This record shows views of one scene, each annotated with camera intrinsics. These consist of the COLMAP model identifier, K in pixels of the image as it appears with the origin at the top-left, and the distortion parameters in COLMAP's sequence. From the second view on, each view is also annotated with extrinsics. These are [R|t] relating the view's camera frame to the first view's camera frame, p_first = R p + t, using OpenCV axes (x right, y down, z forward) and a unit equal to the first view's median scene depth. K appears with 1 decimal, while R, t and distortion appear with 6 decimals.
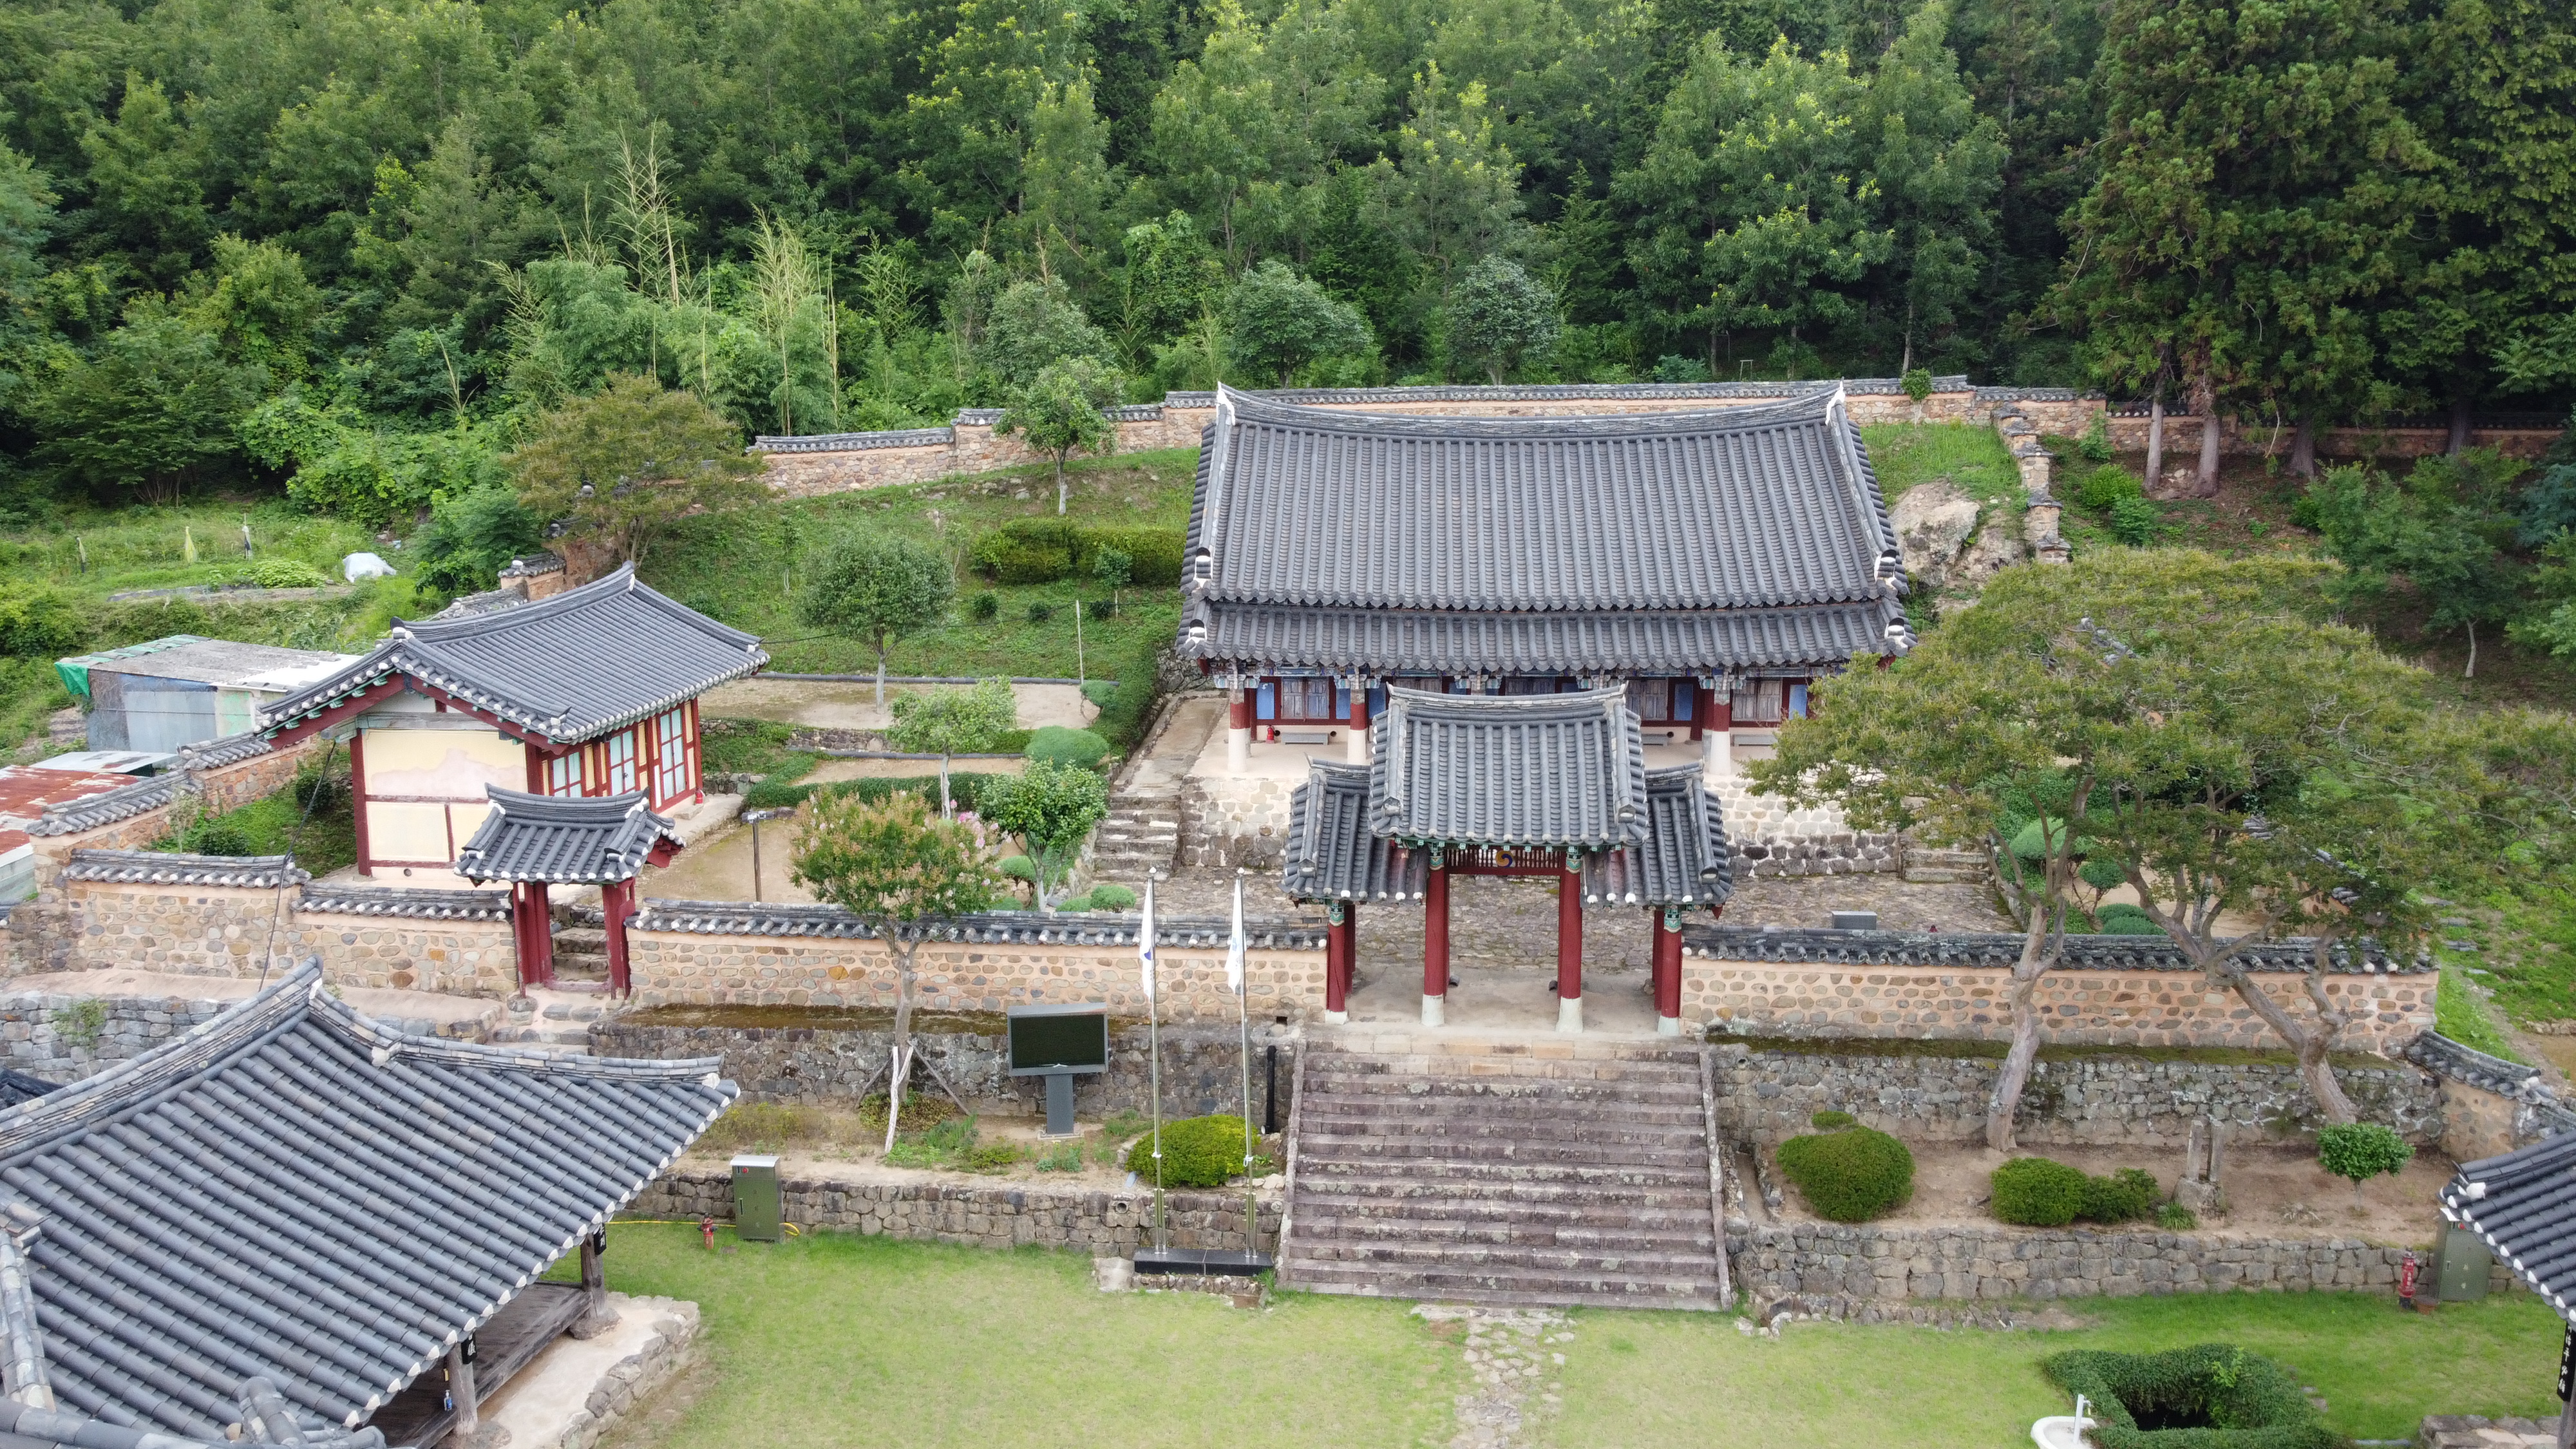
lens RADIAL K [[1964.5, 0, 1293.5], [0, 1964.5, 724.9], [0, 0, 1]] dist [0.000555, 0.001795]
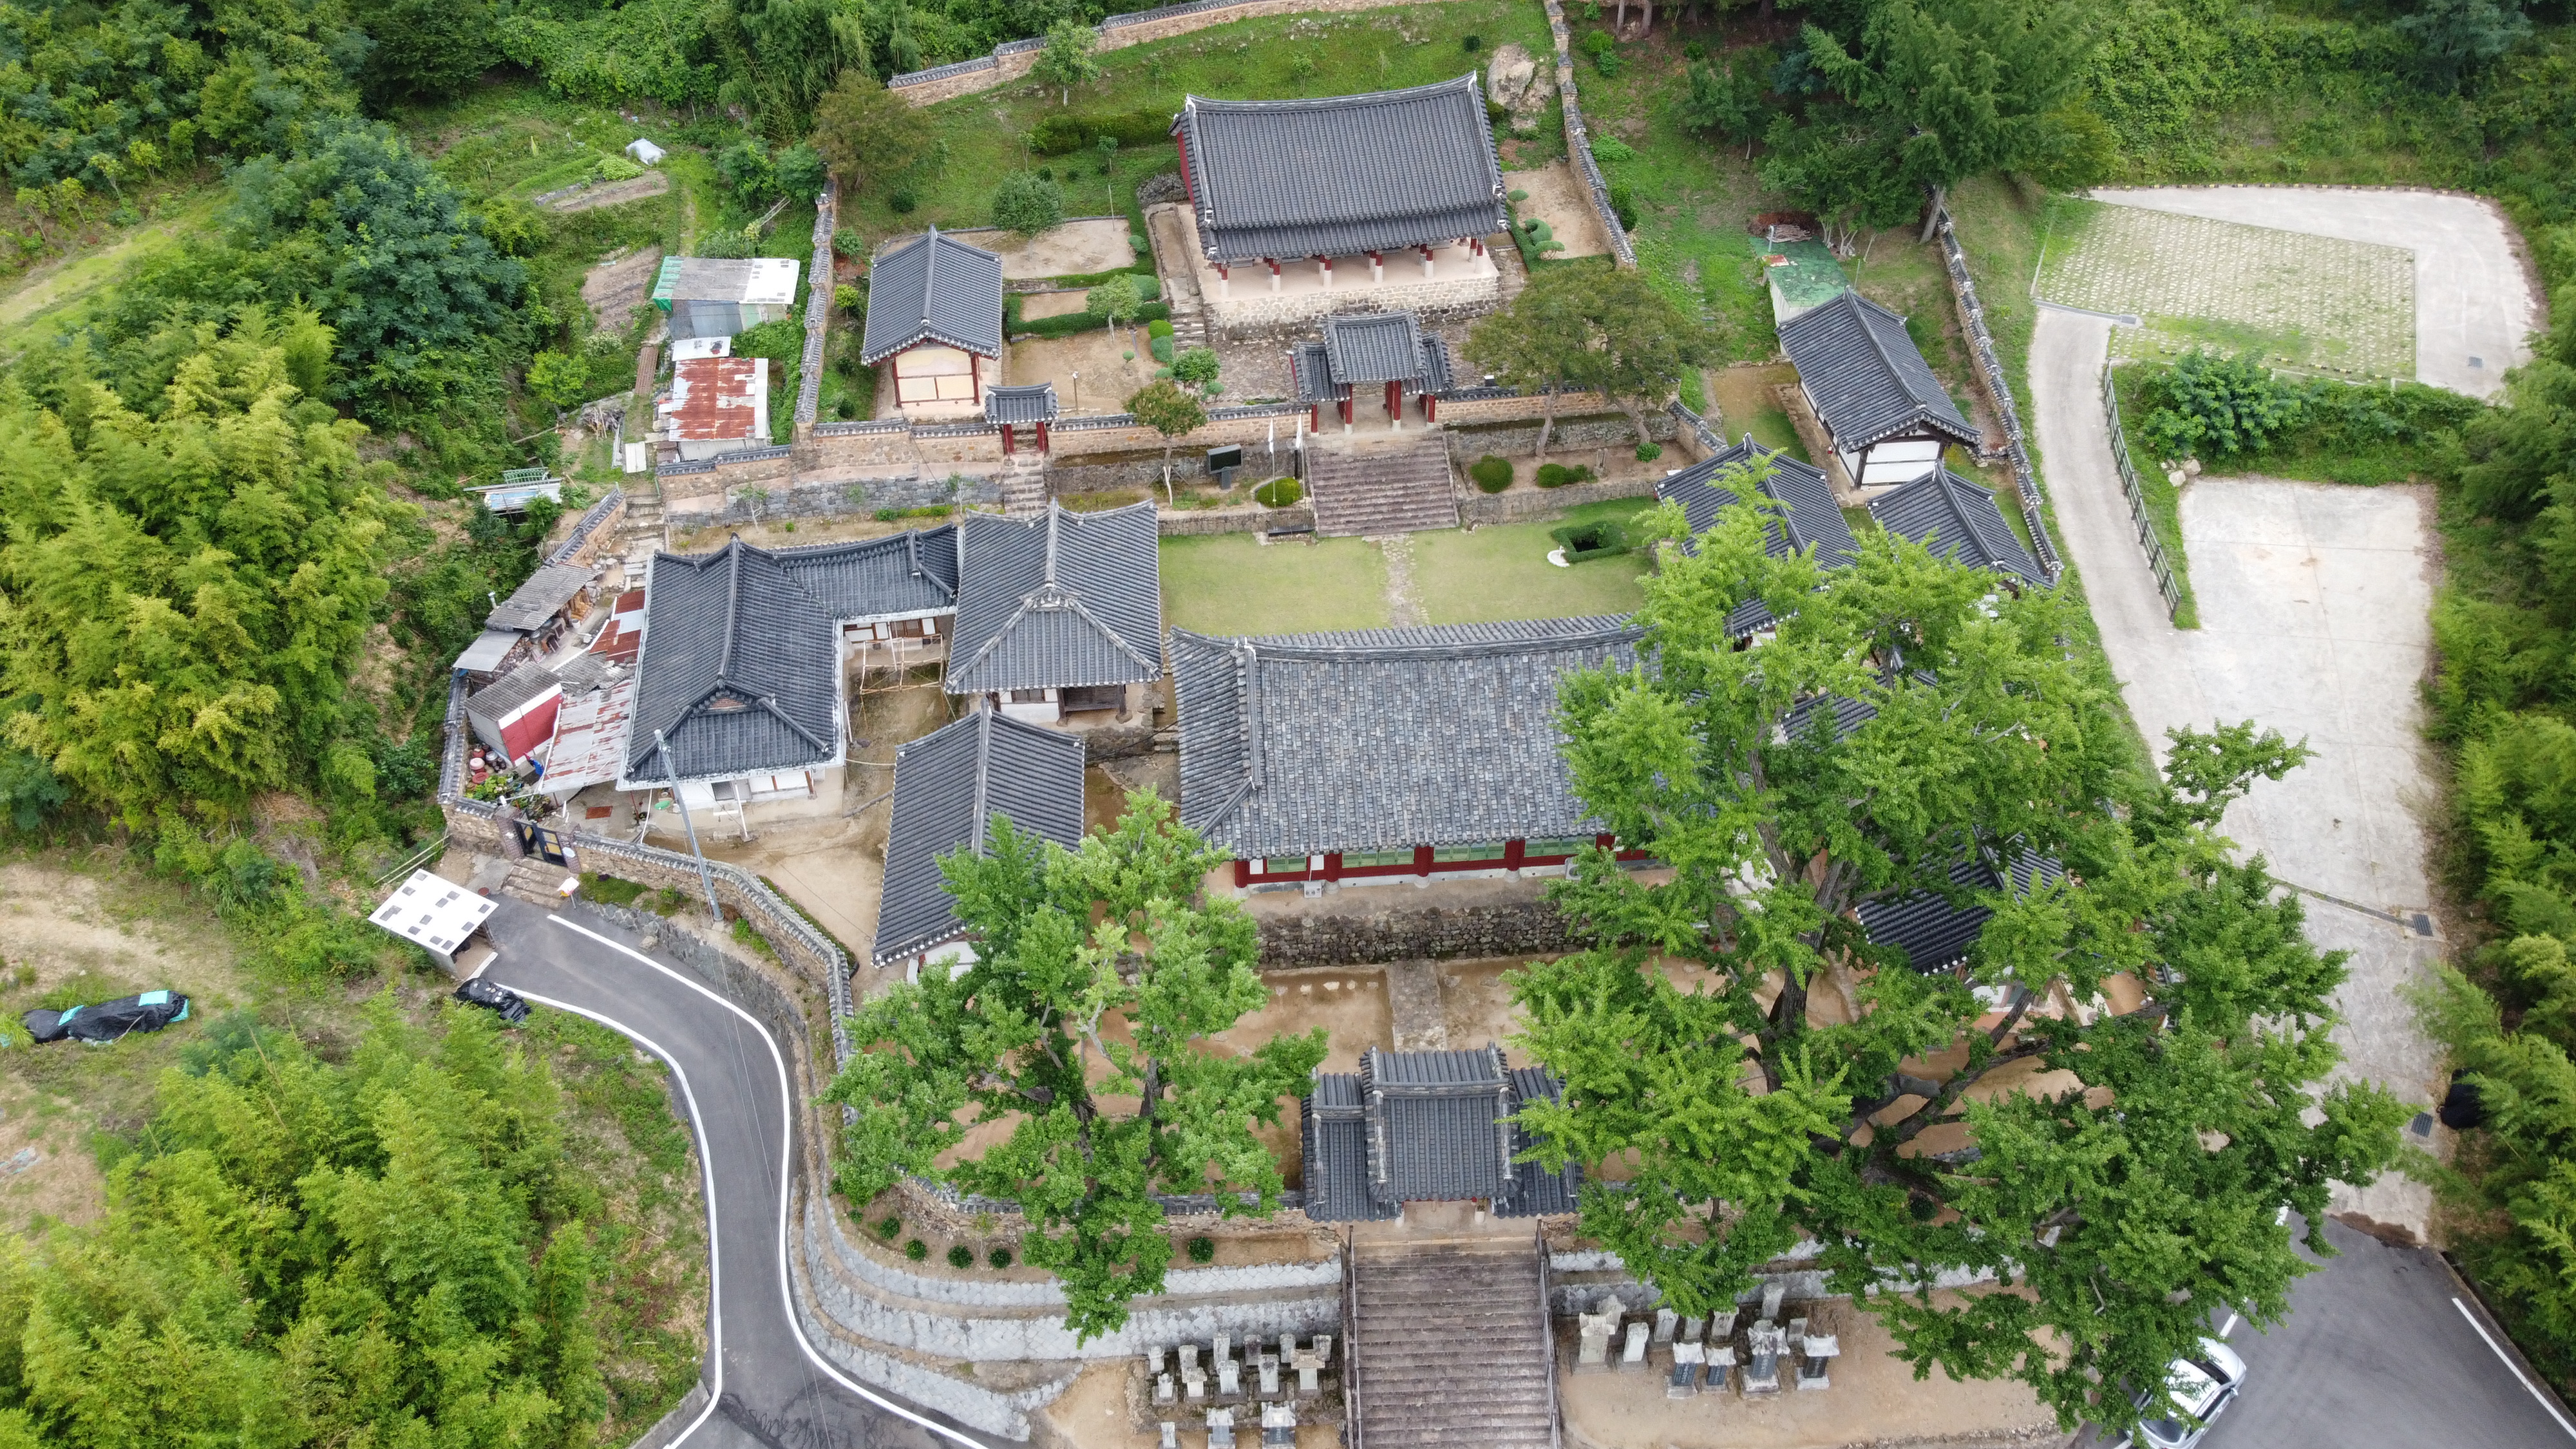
lens RADIAL K [[1964.5, 0, 1289.4], [0, 1964.5, 722.7], [0, 0, 1]] dist [0.000555, 0.001795]
pose [[0.971509, -0.152488, 0.181433, -0.610118], [0.044332, 0.868938, 0.492932, -0.914661], [-0.232820, -0.470845, 0.850941, -1.632614]]
